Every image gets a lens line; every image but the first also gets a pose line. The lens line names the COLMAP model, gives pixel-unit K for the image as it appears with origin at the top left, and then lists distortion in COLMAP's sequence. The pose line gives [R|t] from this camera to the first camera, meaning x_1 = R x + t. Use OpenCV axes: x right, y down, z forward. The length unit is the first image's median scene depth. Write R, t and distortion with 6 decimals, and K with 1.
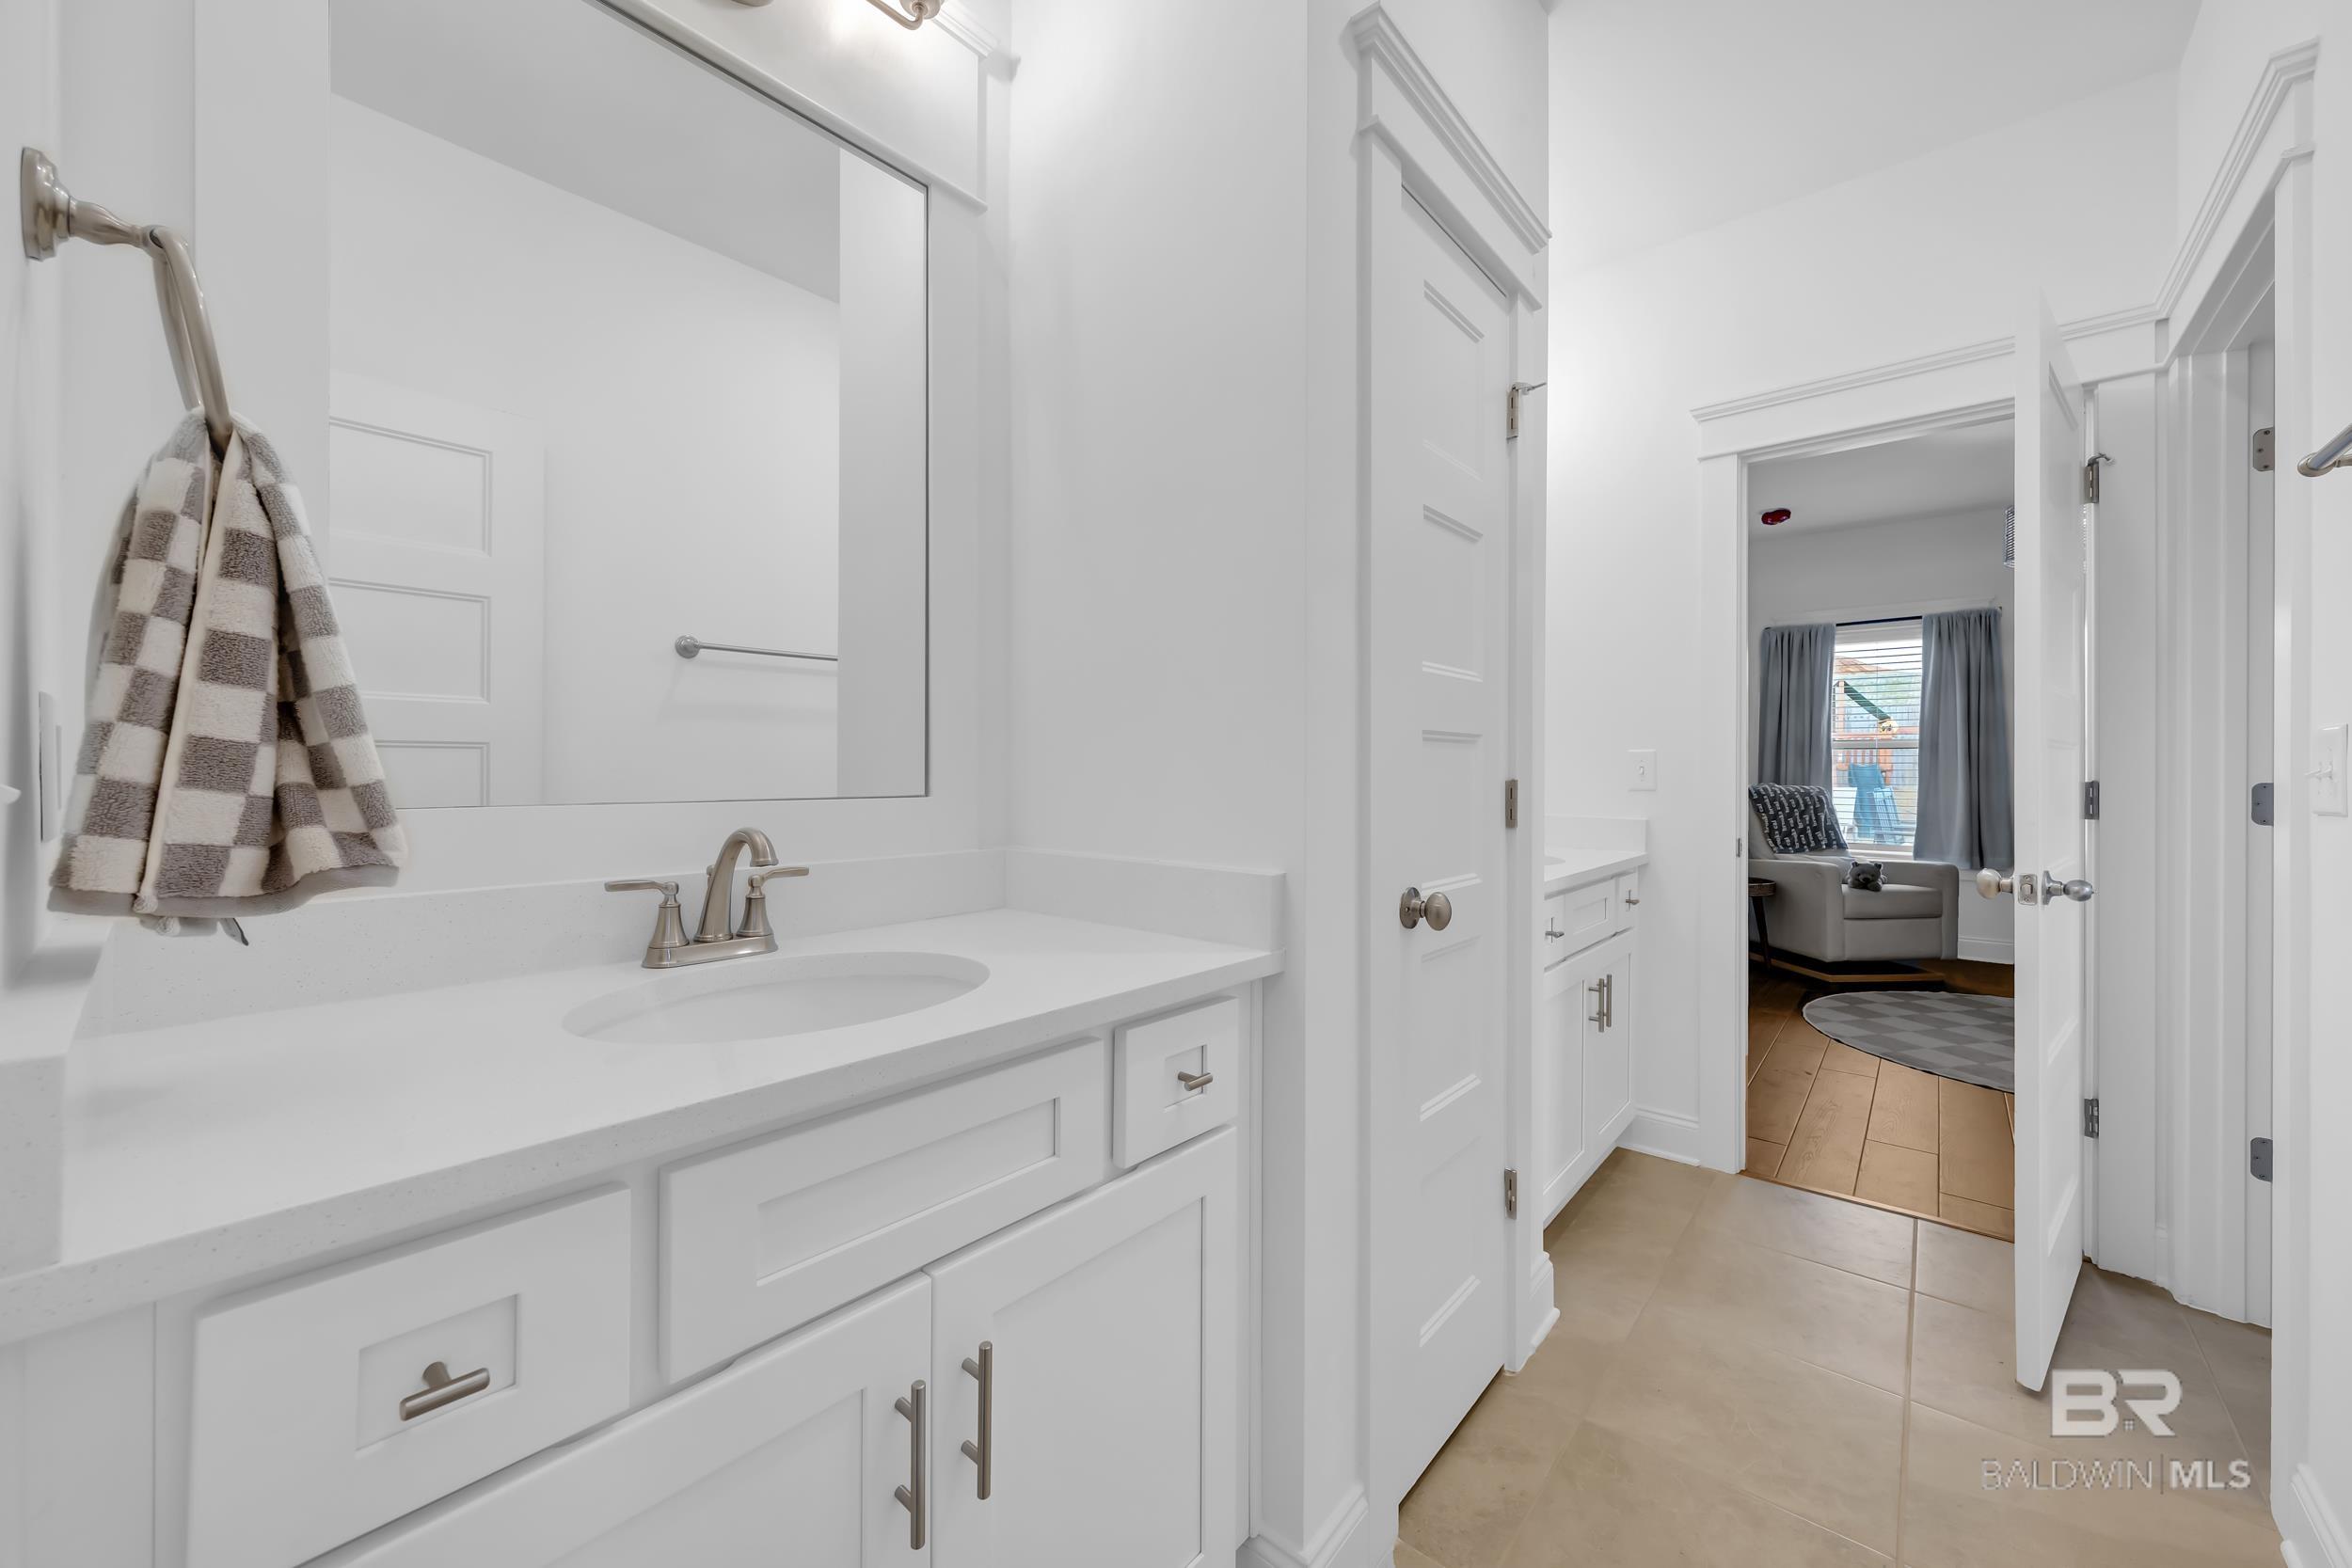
lens RADIAL K [[834.2, 0, 1196.8], [0, 834.2, 773.7], [0, 0, 1]] dist [-0.000016, -0.000014]
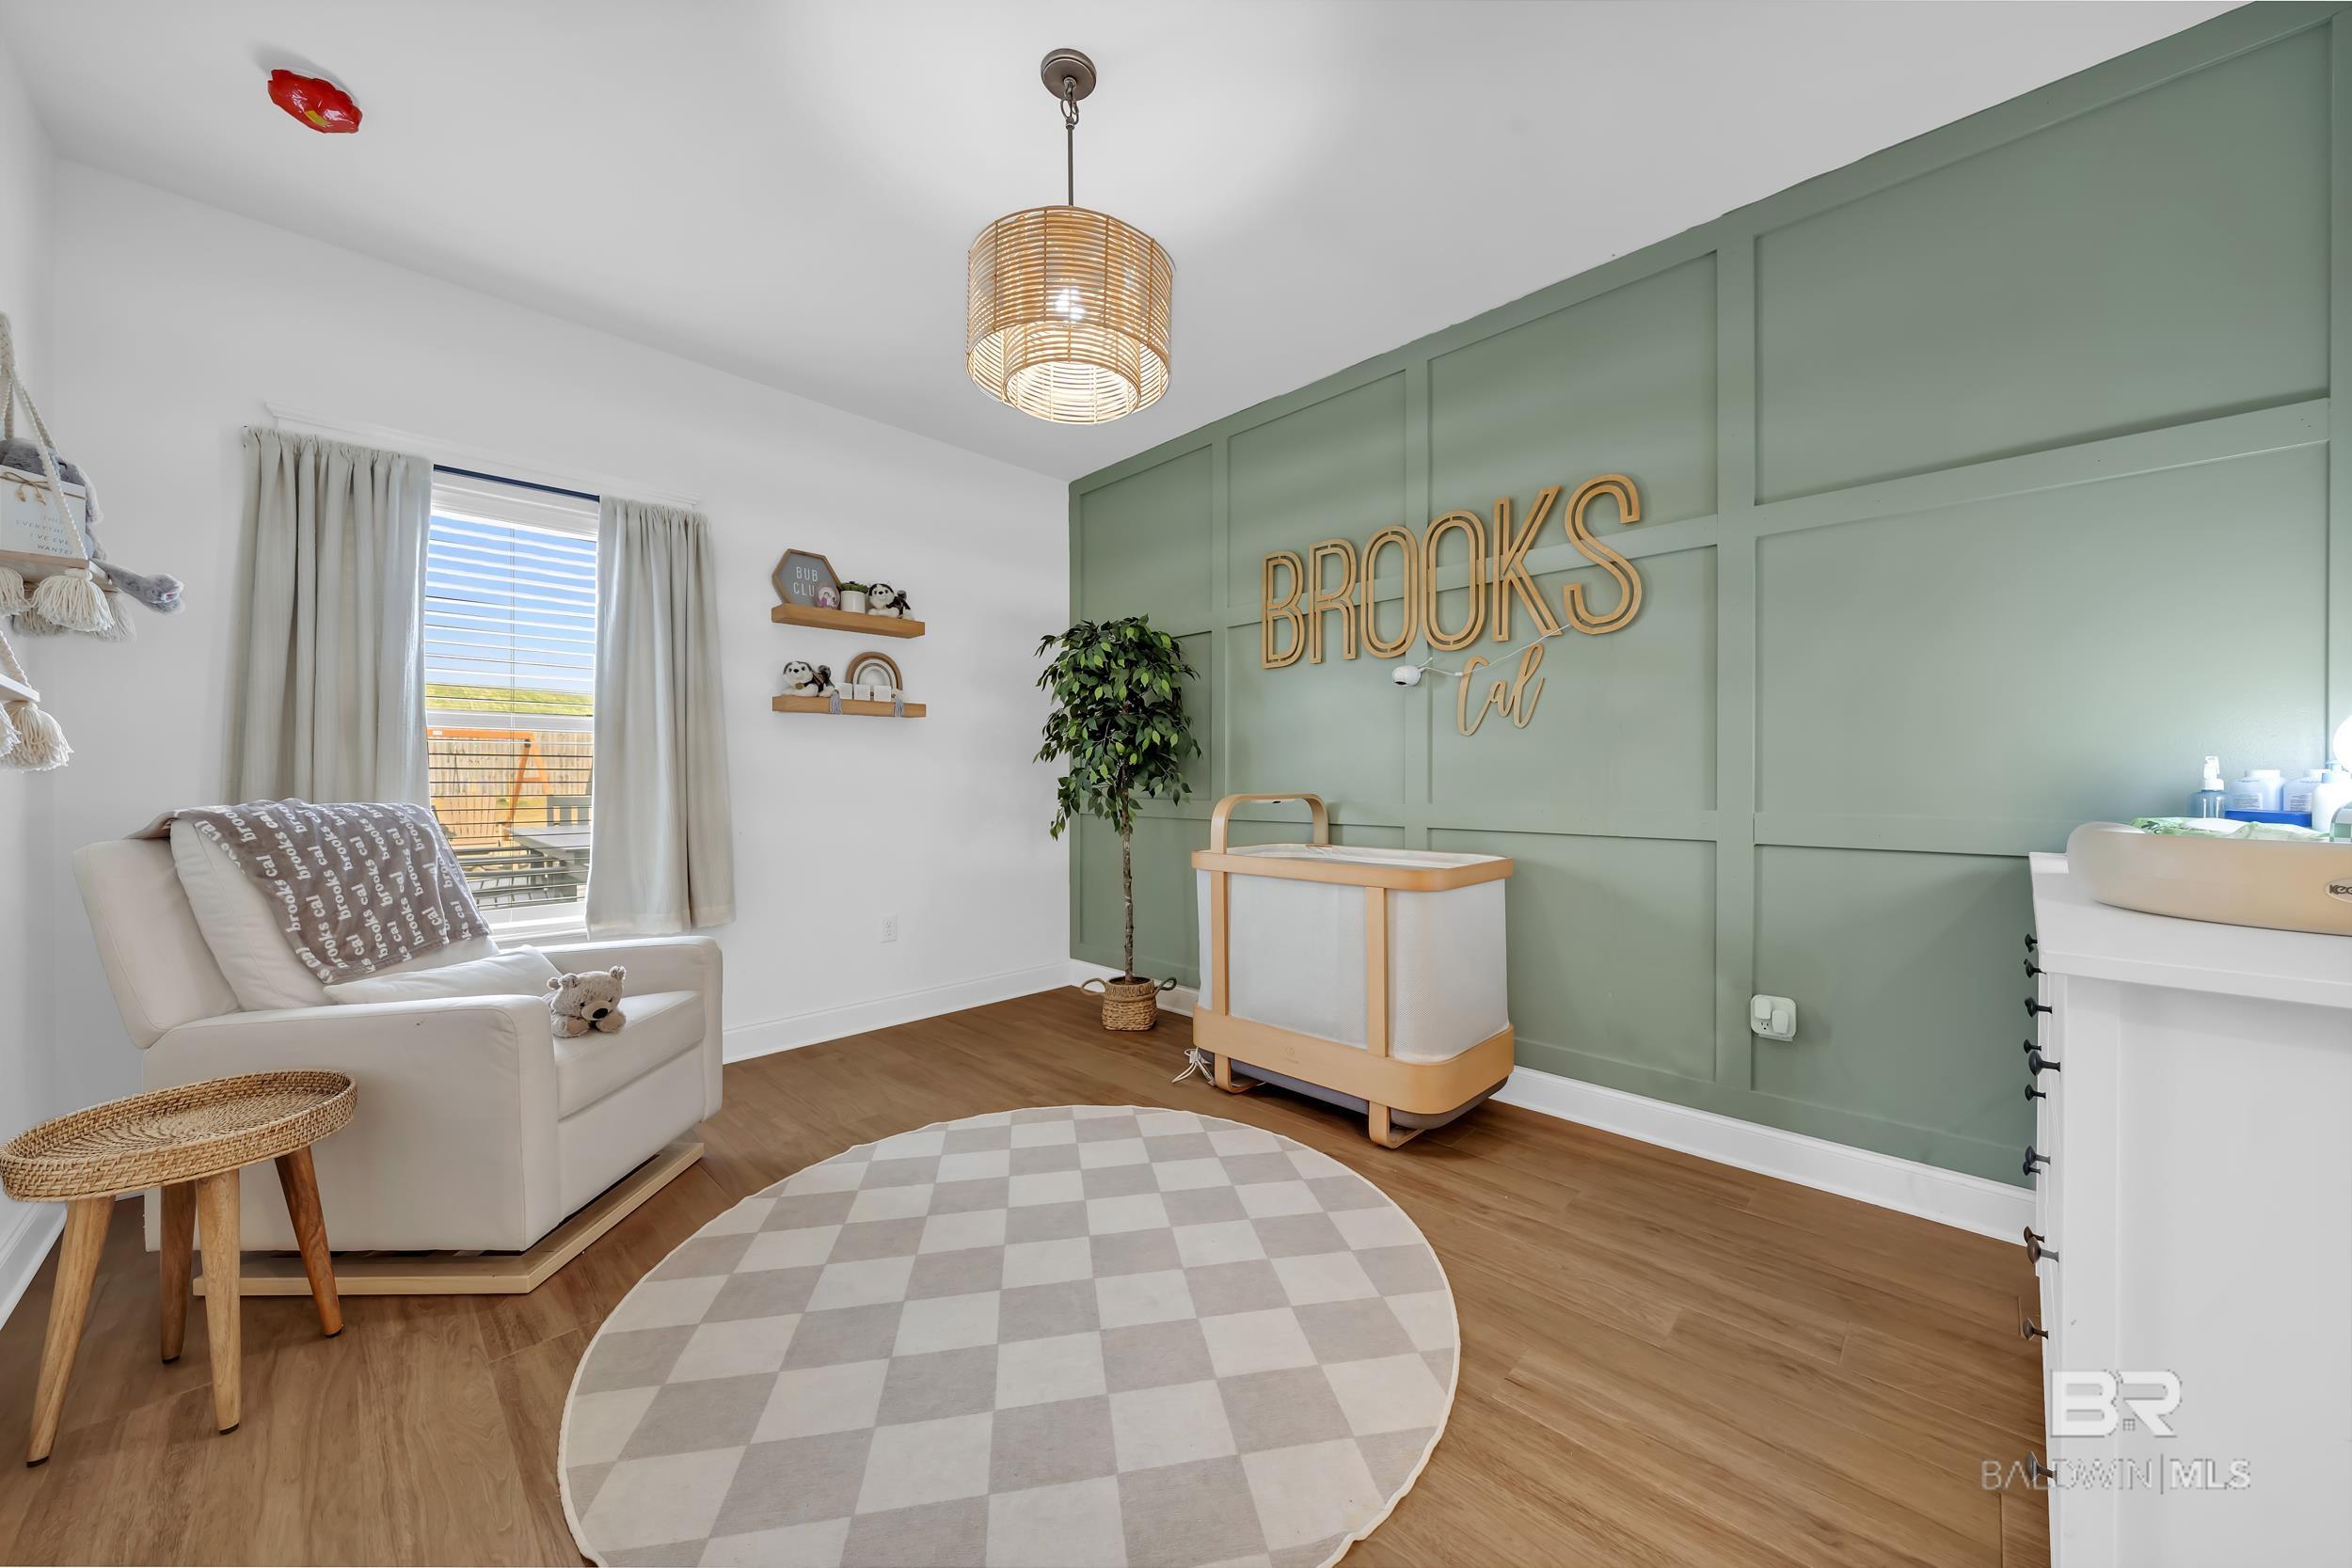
lens RADIAL K [[834.2, 0, 1196.8], [0, 834.2, 773.7], [0, 0, 1]] dist [-0.000016, -0.000014]
pose [[0.049624, -0.000224, 0.998768, 0.326560], [0.009769, 0.999952, -0.000261, 0.003687], [-0.998720, 0.009770, 0.049624, 0.571319]]
